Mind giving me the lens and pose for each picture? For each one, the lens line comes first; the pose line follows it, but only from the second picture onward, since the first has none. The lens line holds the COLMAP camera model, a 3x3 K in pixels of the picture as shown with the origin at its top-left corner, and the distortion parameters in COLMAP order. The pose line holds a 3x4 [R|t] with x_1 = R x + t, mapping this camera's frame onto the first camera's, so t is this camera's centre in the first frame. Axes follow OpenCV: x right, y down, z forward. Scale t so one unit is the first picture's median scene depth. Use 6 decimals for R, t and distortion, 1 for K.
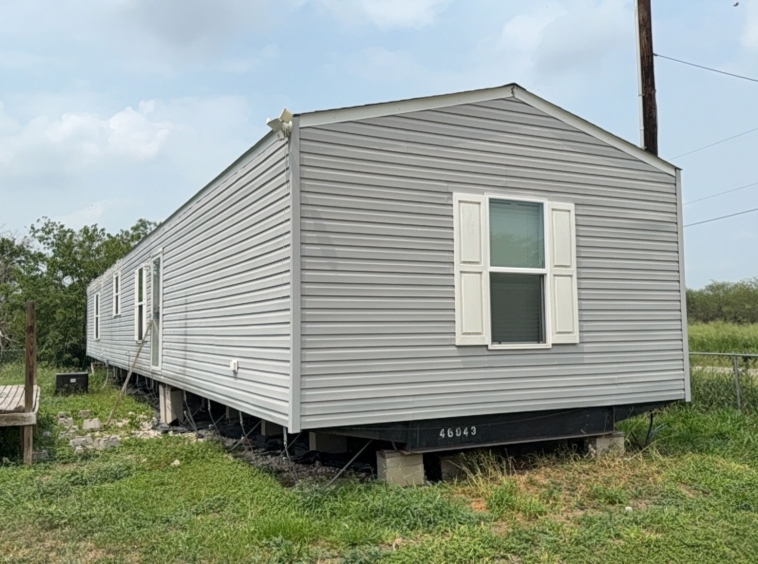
lens RADIAL K [[660.3, 0, 379.0], [0, 660.3, 282.0], [0, 0, 1]] dist [0.144378, -0.003641]
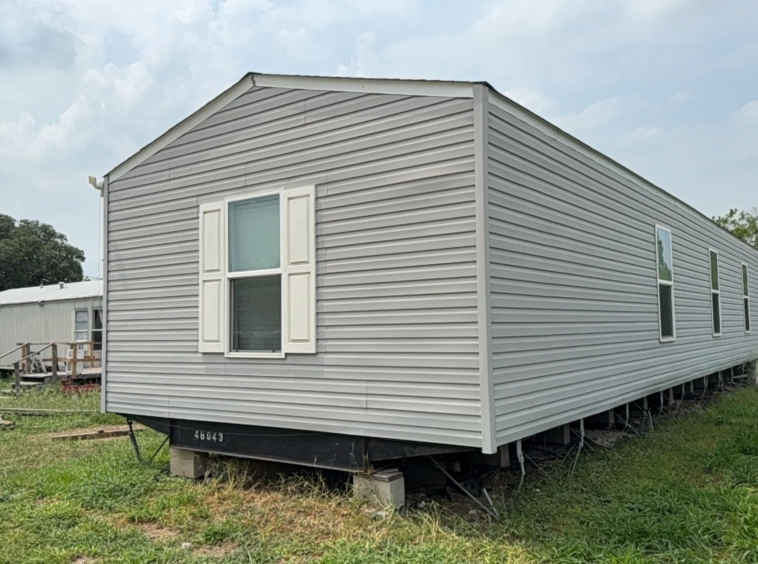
lens RADIAL K [[660.3, 0, 379.0], [0, 660.3, 282.0], [0, 0, 1]] dist [0.144378, -0.003641]
pose [[0.450110, -0.055379, -0.891254, 1.143448], [0.072250, 0.997061, -0.025465, 0.031657], [0.890045, -0.052932, 0.452789, 0.753175]]
